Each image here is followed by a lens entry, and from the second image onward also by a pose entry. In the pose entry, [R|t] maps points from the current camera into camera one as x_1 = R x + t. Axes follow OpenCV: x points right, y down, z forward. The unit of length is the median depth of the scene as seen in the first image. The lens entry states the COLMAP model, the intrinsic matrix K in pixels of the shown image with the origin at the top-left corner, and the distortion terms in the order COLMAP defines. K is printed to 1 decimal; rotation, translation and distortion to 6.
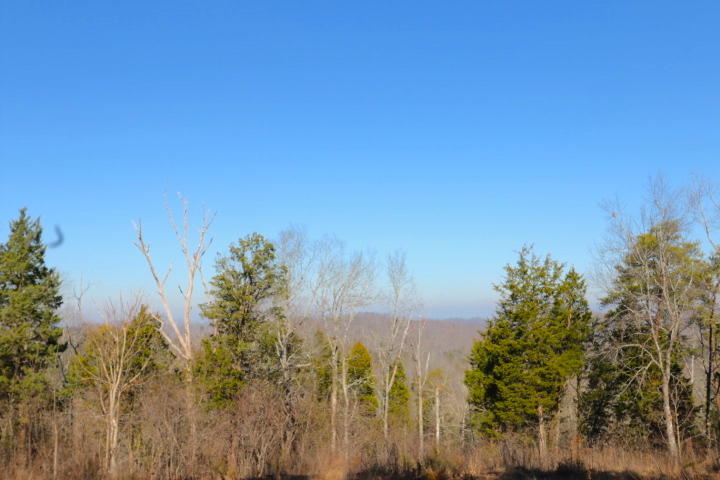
lens RADIAL K [[686.7, 0, 356.7], [0, 686.7, 236.9], [0, 0, 1]] dist [-0.000112, 0.000000]
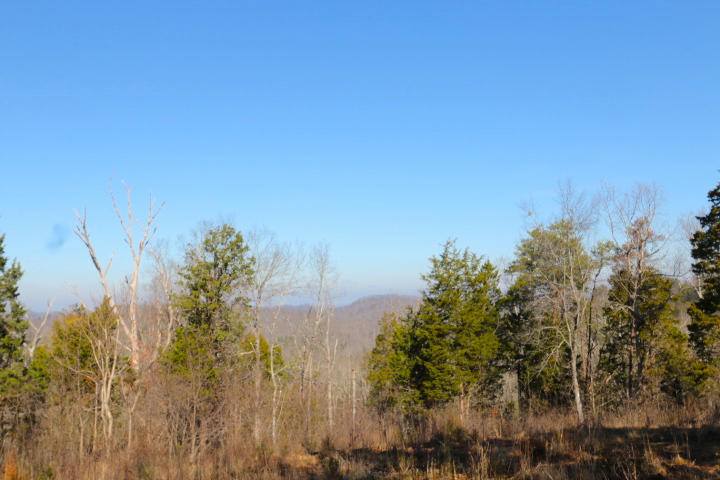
lens RADIAL K [[686.7, 0, 358.5], [0, 686.7, 240.0], [0, 0, 1]] dist [-0.000112, 0.000000]
pose [[0.968382, 0.012764, 0.249145, -0.177870], [-0.018423, 0.999622, 0.020396, -0.006456], [-0.248791, -0.024341, 0.968251, -0.033847]]
